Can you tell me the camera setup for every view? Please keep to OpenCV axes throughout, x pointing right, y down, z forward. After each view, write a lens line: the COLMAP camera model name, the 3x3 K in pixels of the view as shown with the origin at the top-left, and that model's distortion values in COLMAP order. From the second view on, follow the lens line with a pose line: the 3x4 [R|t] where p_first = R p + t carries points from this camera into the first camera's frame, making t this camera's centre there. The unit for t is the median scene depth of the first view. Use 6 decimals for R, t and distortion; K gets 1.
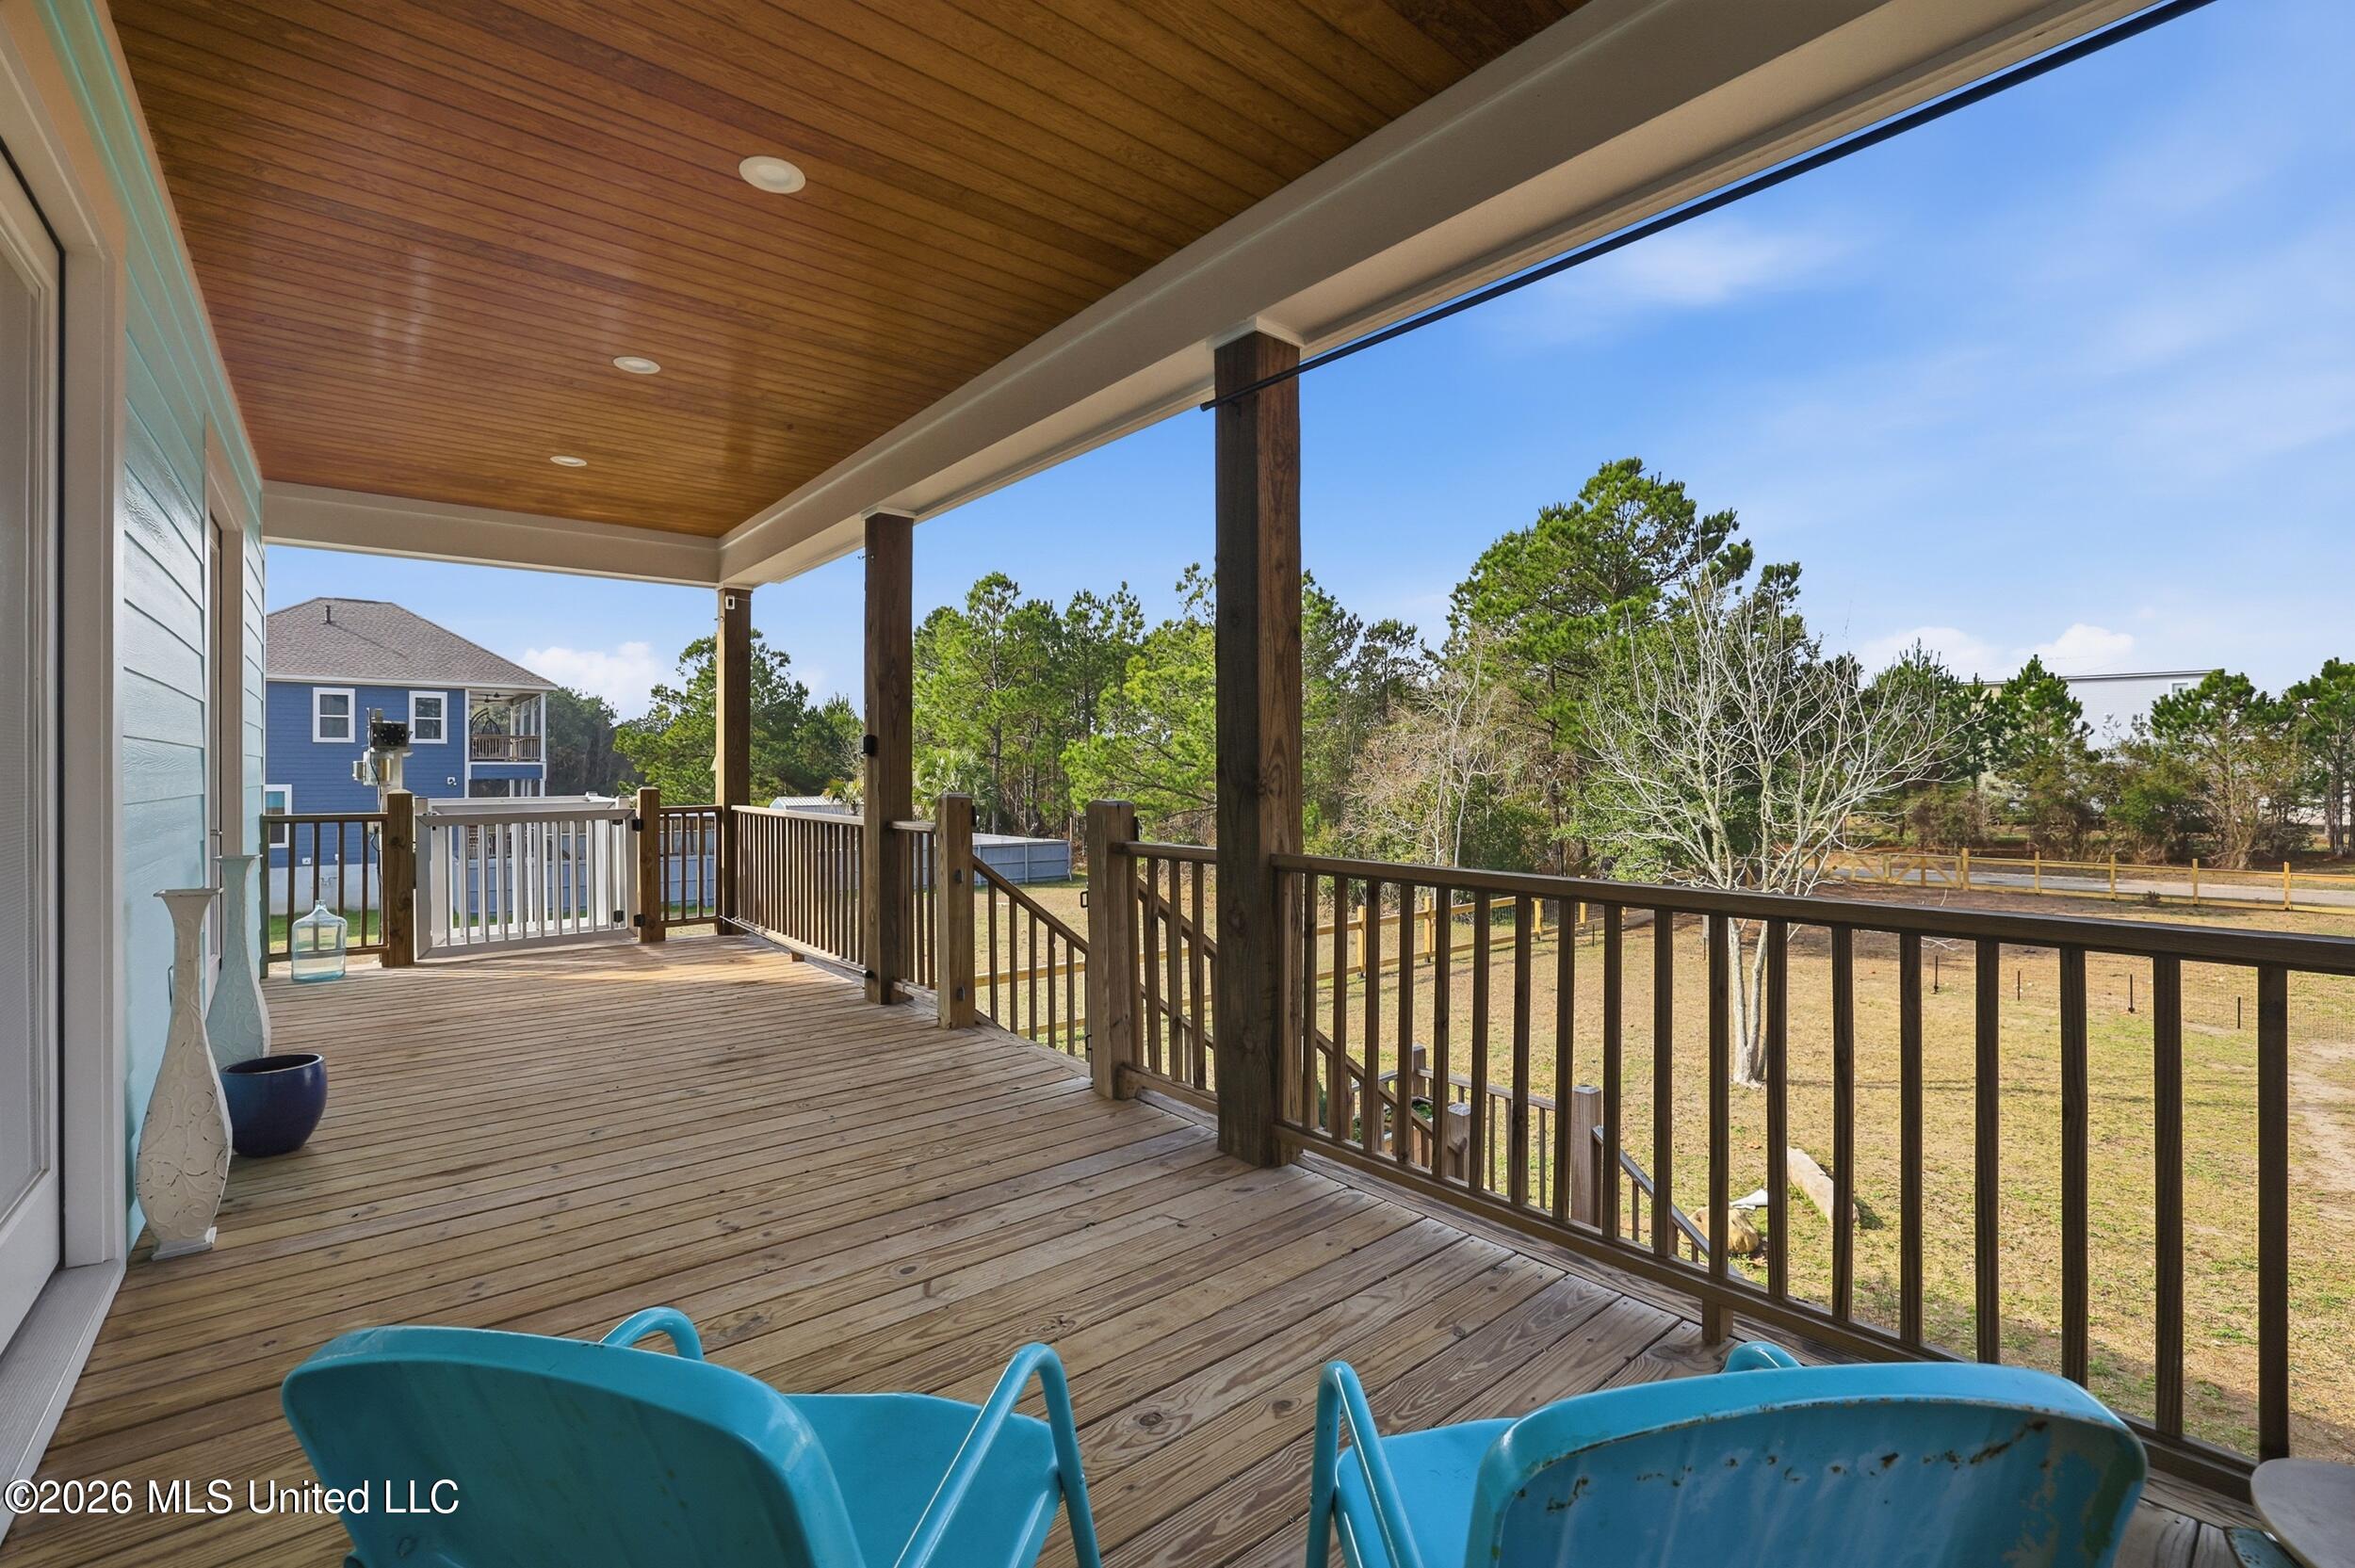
lens RADIAL K [[1011.9, 0, 1169.5], [0, 1011.9, 767.6], [0, 0, 1]] dist [-0.050567, 0.017064]
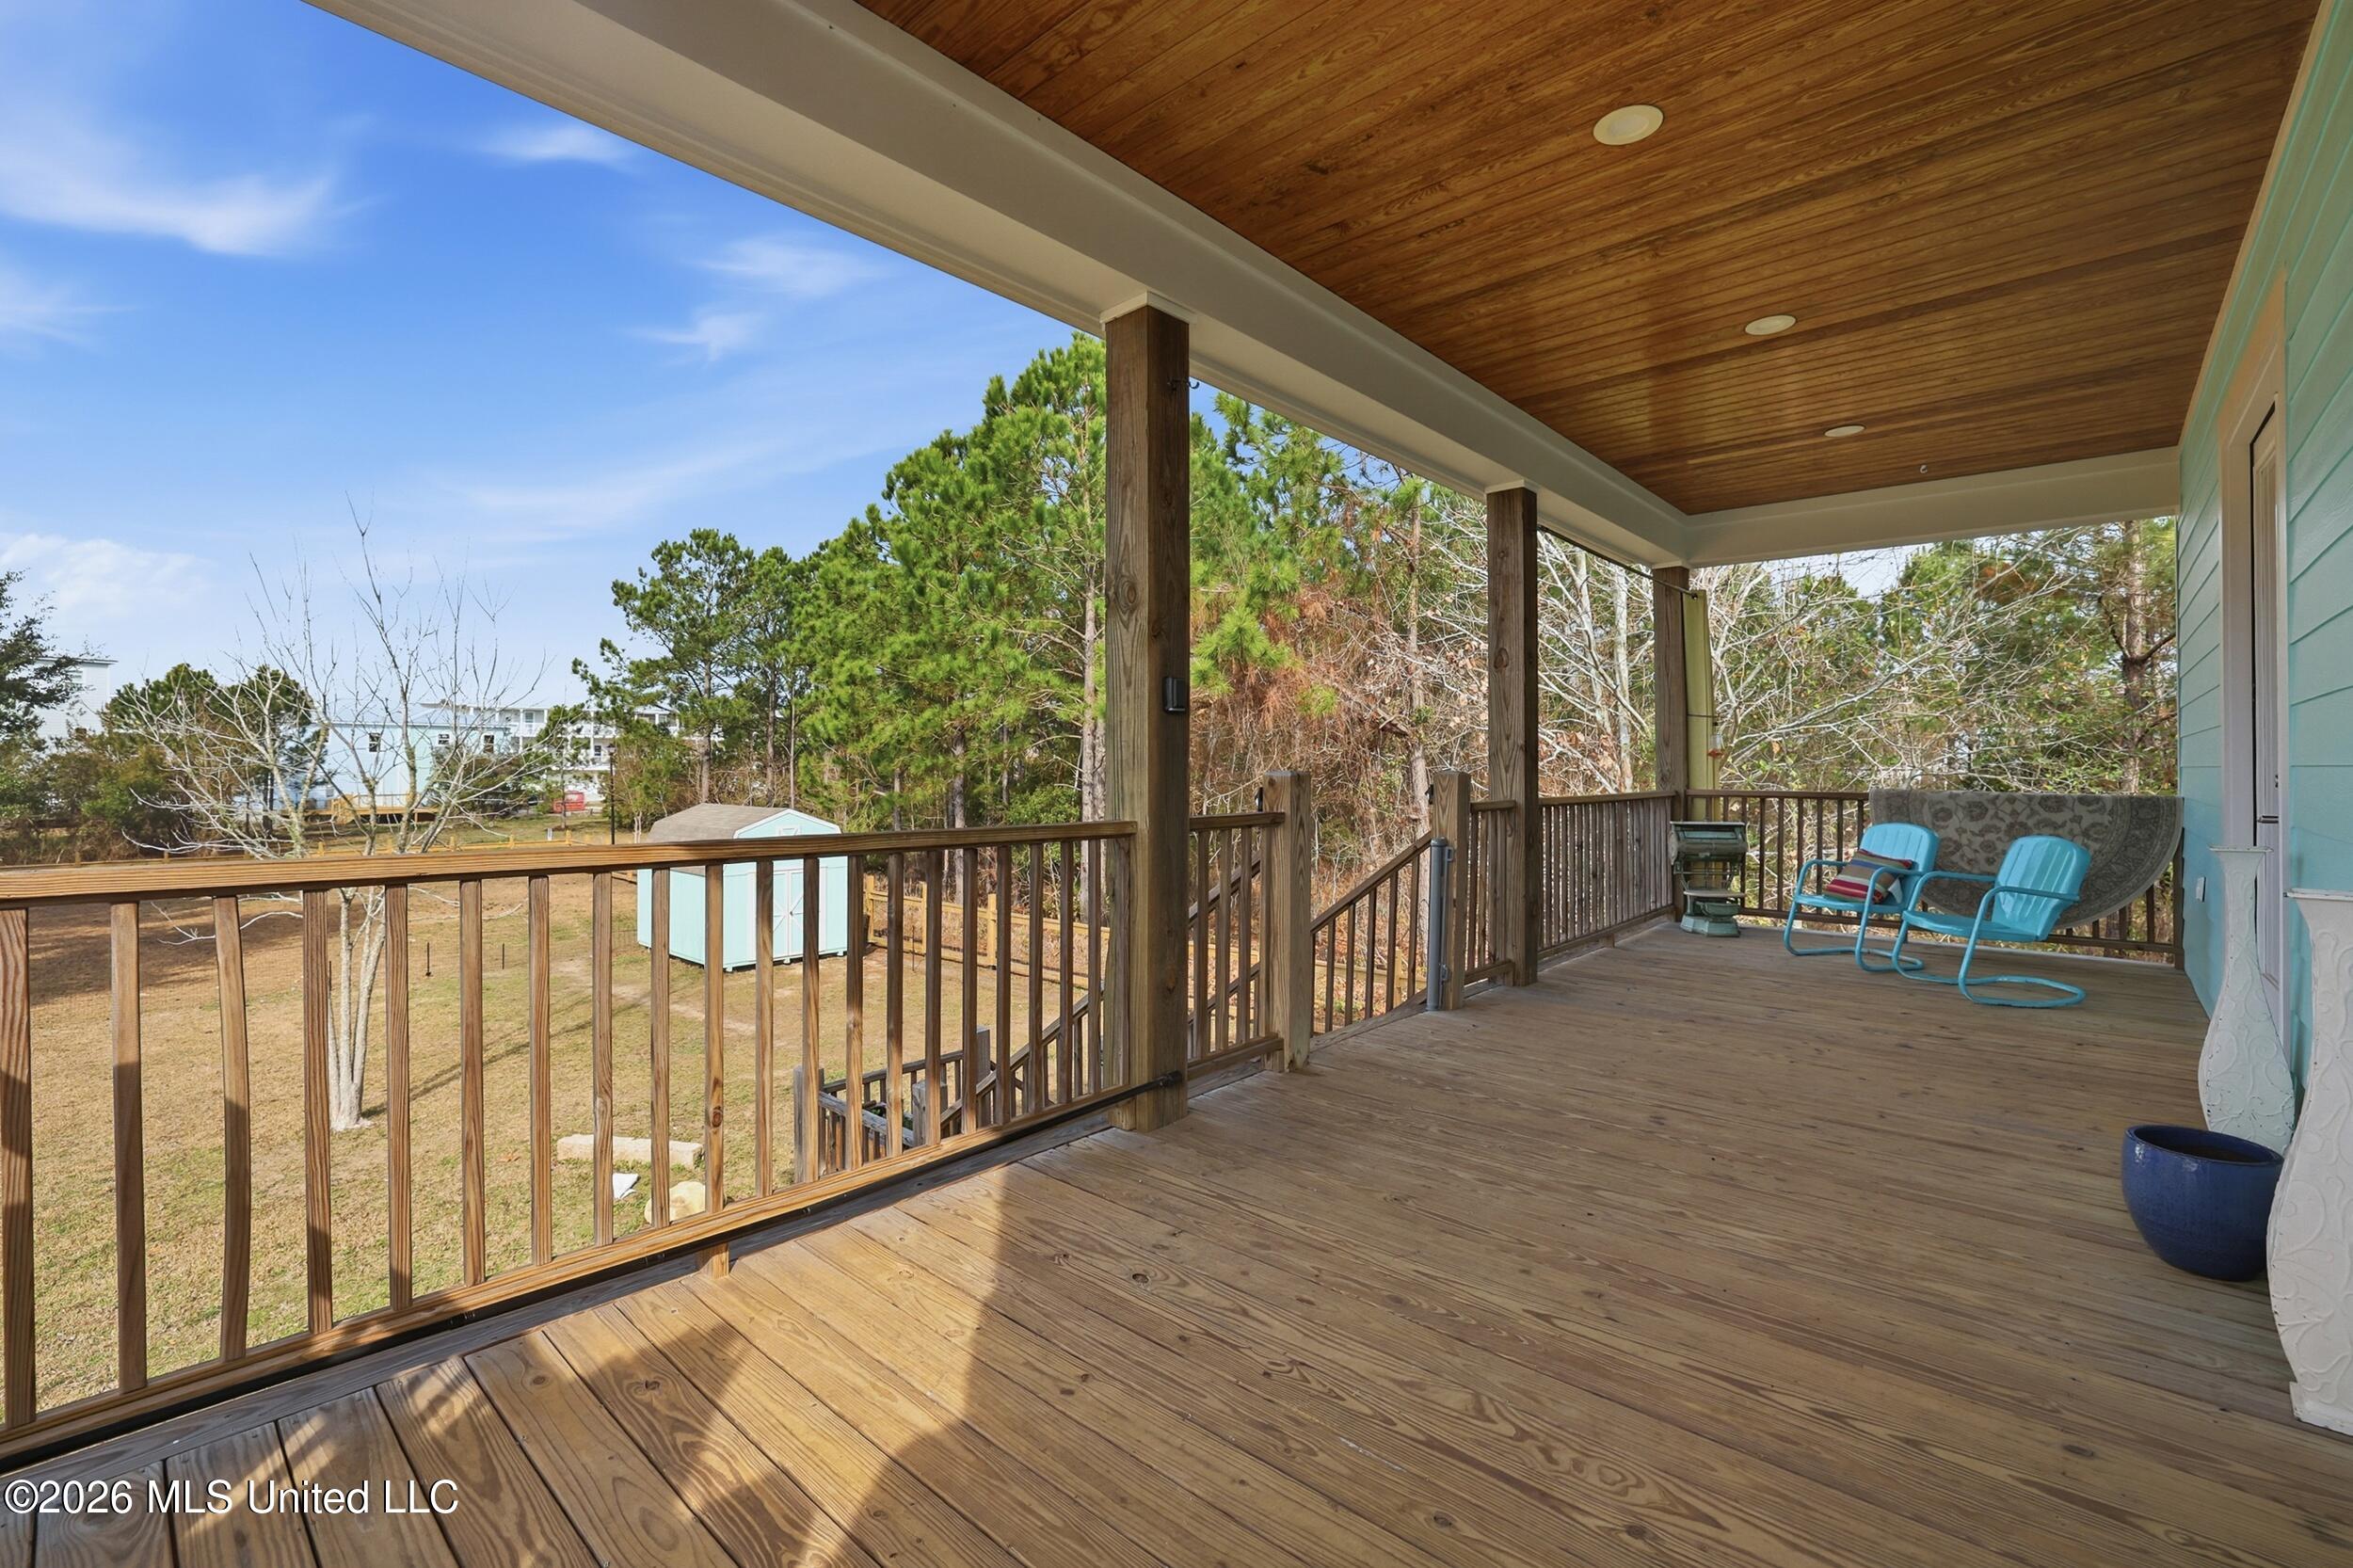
lens RADIAL K [[1039.9, 0, 1183.3], [0, 1039.9, 742.4], [0, 0, 1]] dist [-0.052010, 0.017349]
pose [[-0.155781, 0.026493, 0.987436, -1.090929], [-0.007123, 0.999584, -0.027942, 0.030404], [-0.987766, -0.011387, -0.155528, 1.319404]]
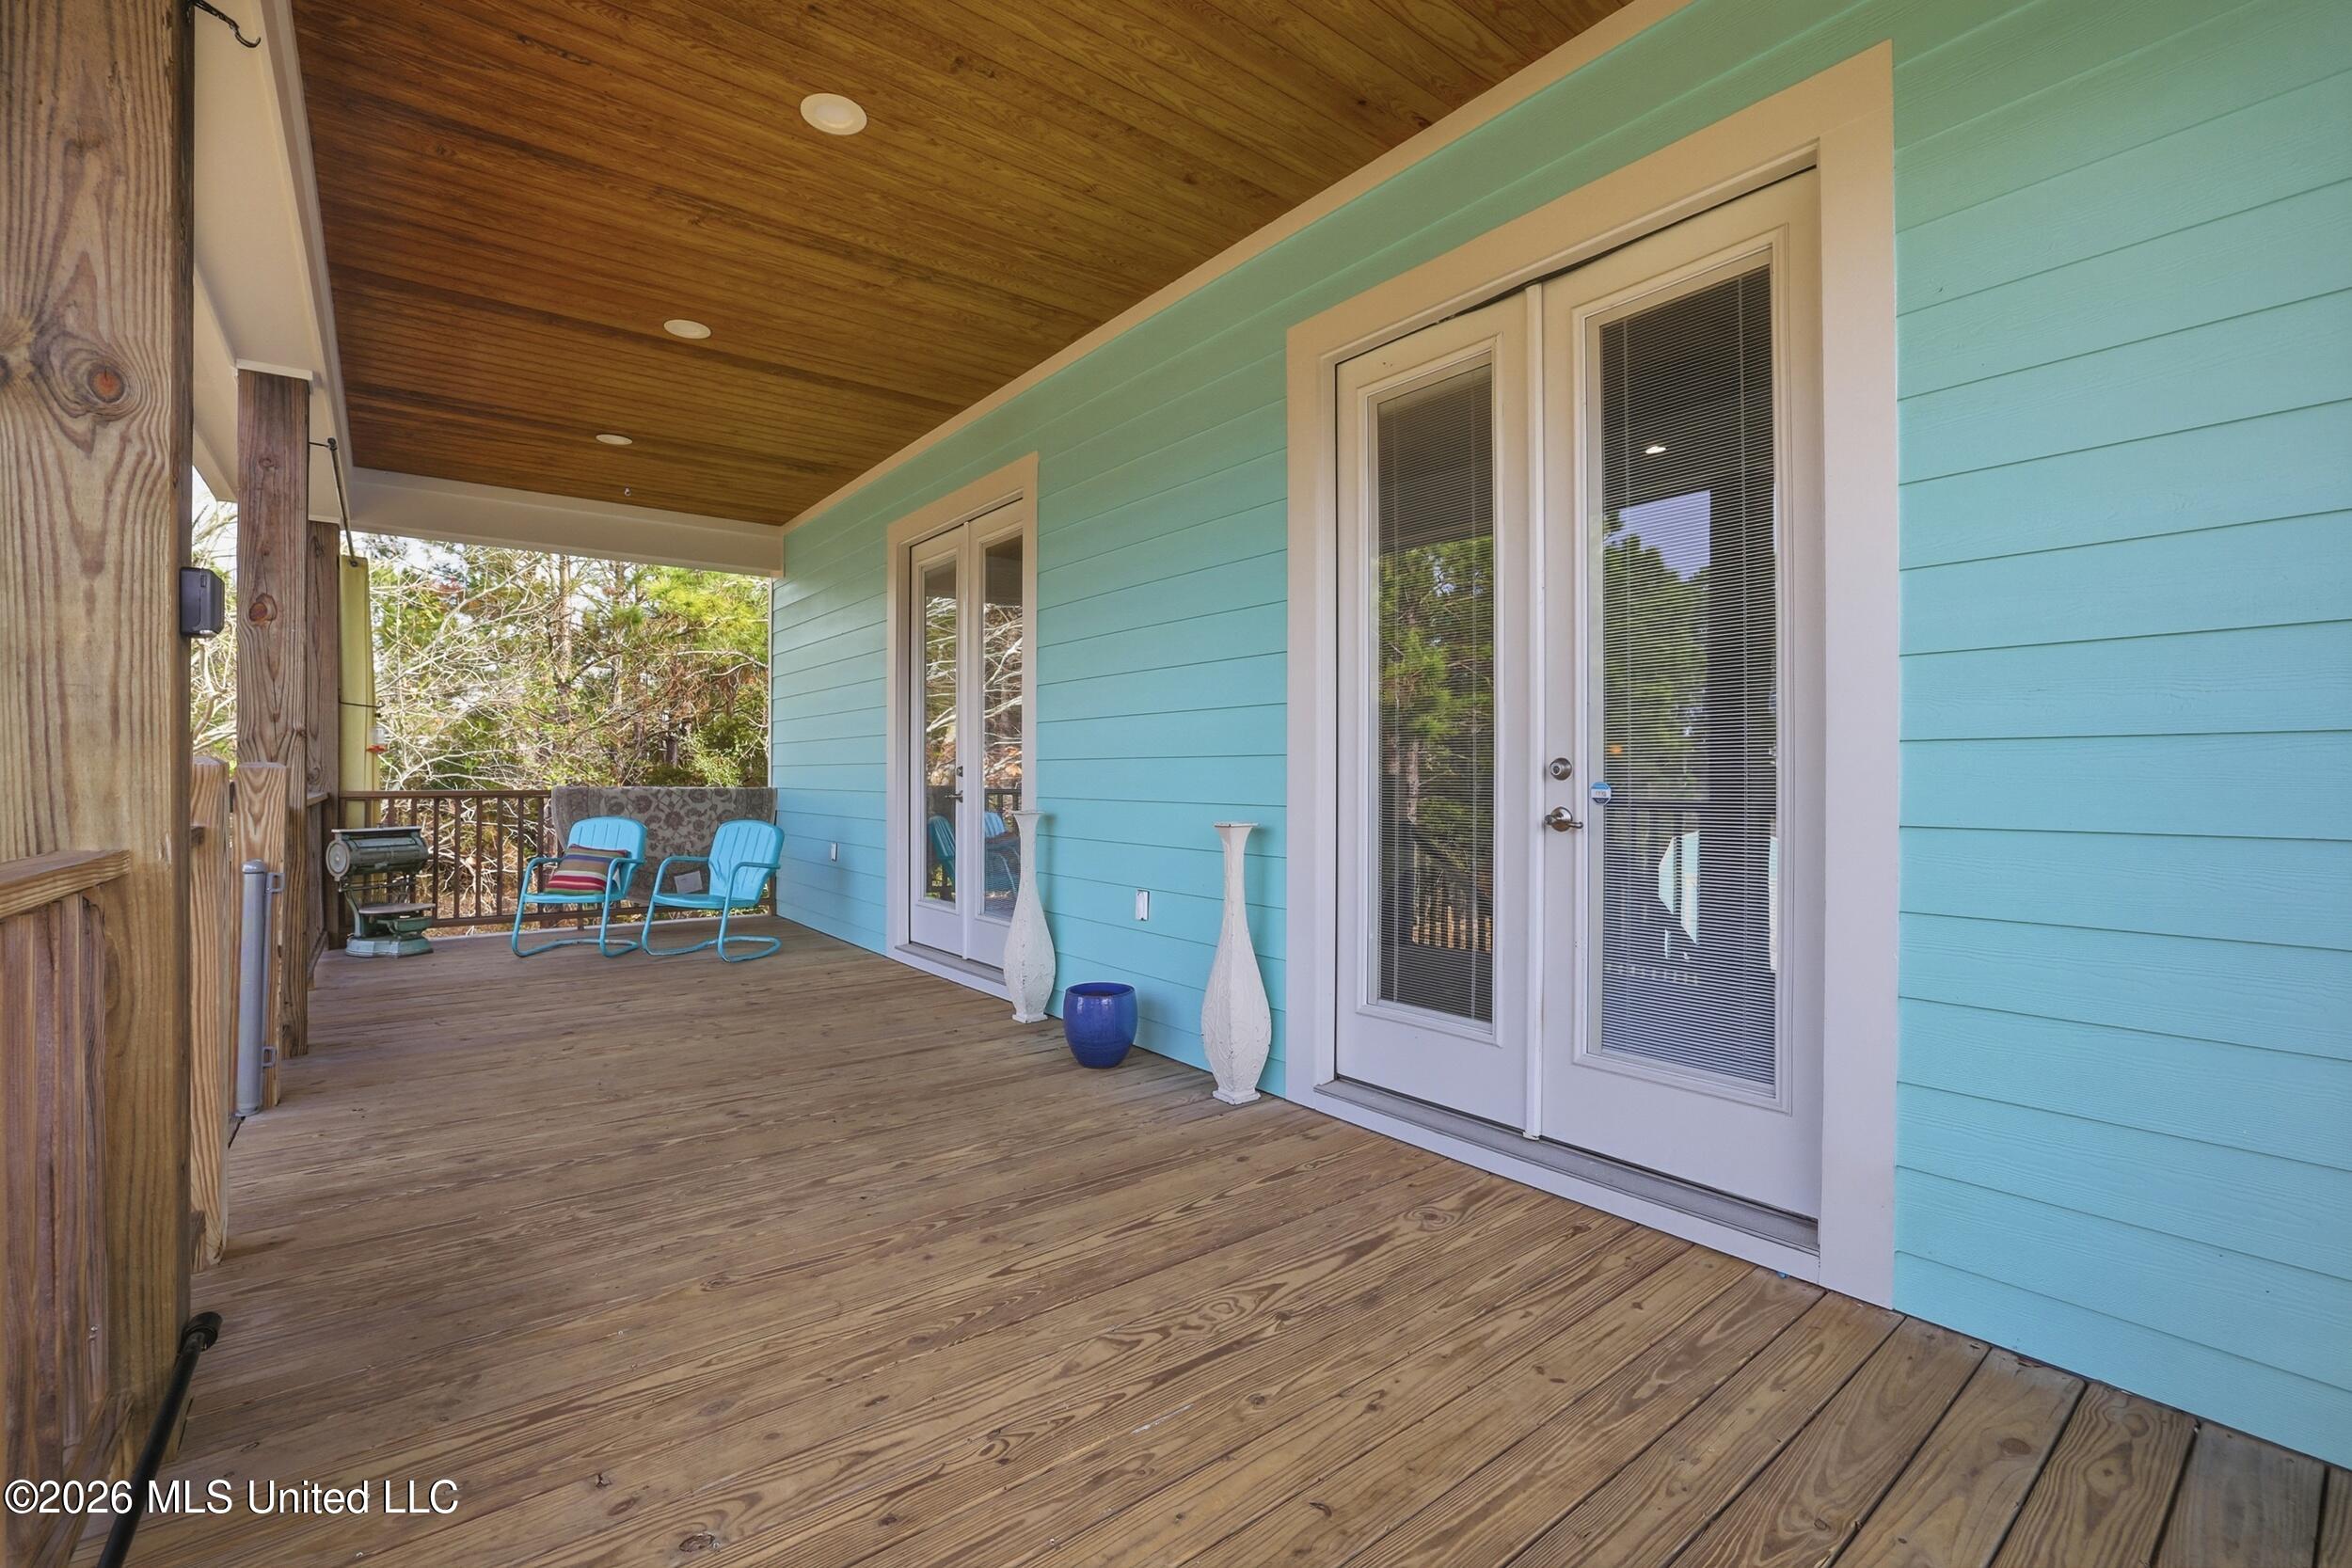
lens RADIAL K [[1010.6, 0, 1168.0], [0, 1010.6, 767.6], [0, 0, 1]] dist [-0.050567, 0.017064]
pose [[-0.999702, 0.005231, 0.023861, -0.732891], [0.004960, 0.999922, -0.011435, 0.043101], [-0.023919, -0.011313, -0.999650, 1.565112]]
